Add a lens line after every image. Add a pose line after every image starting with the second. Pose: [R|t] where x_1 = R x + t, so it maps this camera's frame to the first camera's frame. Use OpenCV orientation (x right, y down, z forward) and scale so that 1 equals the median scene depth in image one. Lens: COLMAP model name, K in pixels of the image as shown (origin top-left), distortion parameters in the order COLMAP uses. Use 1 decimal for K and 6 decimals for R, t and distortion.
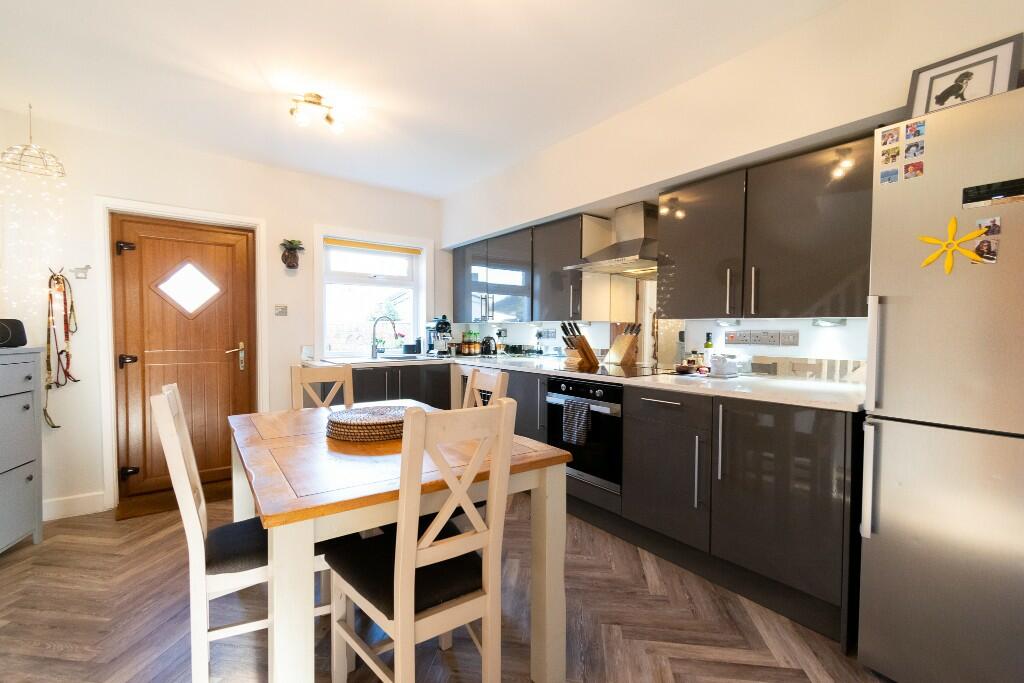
lens RADIAL K [[450.1, 0, 515.0], [0, 450.1, 341.5], [0, 0, 1]] dist [0.000754, -0.000509]
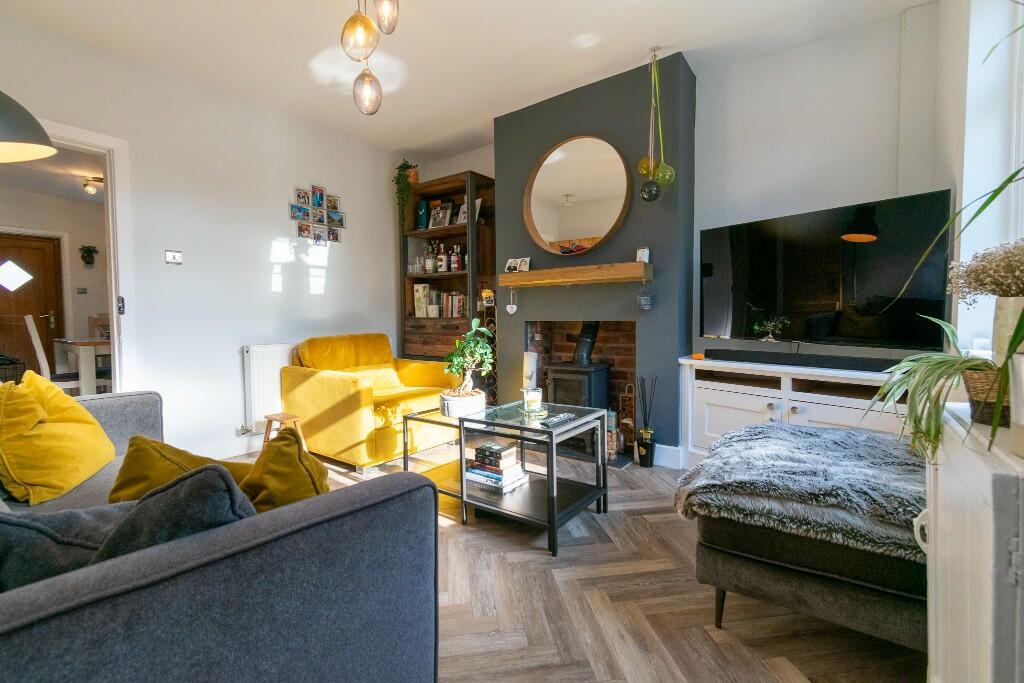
lens RADIAL K [[450.1, 0, 515.0], [0, 450.1, 341.5], [0, 0, 1]] dist [0.000754, -0.000509]
pose [[0.959648, -0.024541, 0.280132, 0.502382], [0.021198, 0.999663, 0.014957, 0.119200], [-0.280405, -0.008416, 0.959845, -0.963724]]
